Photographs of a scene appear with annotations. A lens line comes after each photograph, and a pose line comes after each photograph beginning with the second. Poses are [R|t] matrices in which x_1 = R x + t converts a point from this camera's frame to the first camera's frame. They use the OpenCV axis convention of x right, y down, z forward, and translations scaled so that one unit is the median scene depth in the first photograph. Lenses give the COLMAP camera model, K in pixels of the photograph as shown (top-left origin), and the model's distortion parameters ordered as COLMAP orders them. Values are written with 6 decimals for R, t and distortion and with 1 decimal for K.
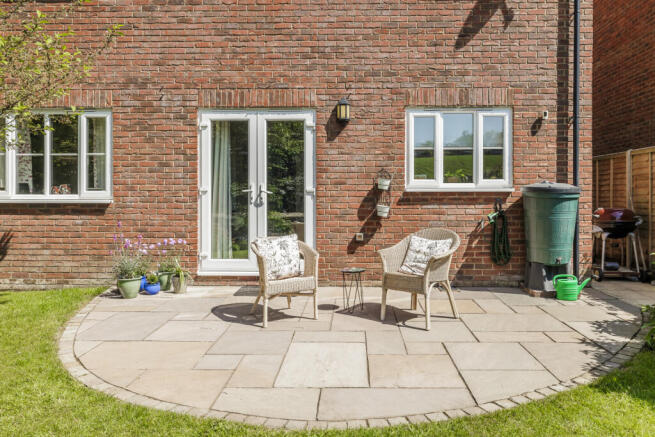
lens RADIAL K [[479.3, 0, 327.5], [0, 479.3, 218.5], [0, 0, 1]] dist [-0.007719, -0.003126]
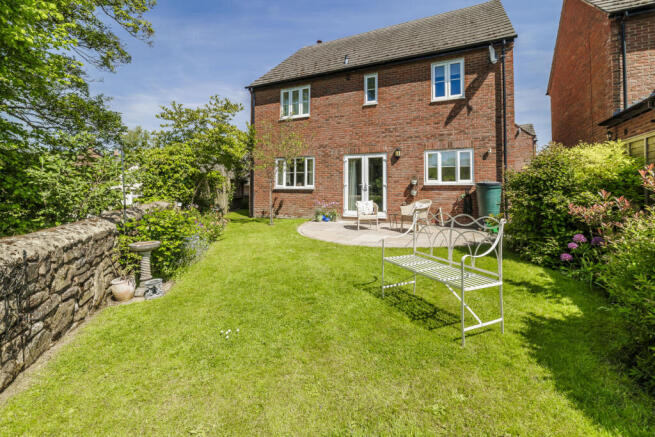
lens RADIAL K [[313.6, 0, 327.5], [0, 313.6, 218.5], [0, 0, 1]] dist [0.001431, 0.000174]
pose [[0.912177, 0.042550, -0.407582, 0.378194], [-0.019018, 0.997919, 0.061617, 0.023670], [0.409355, -0.048454, 0.911088, -0.661769]]
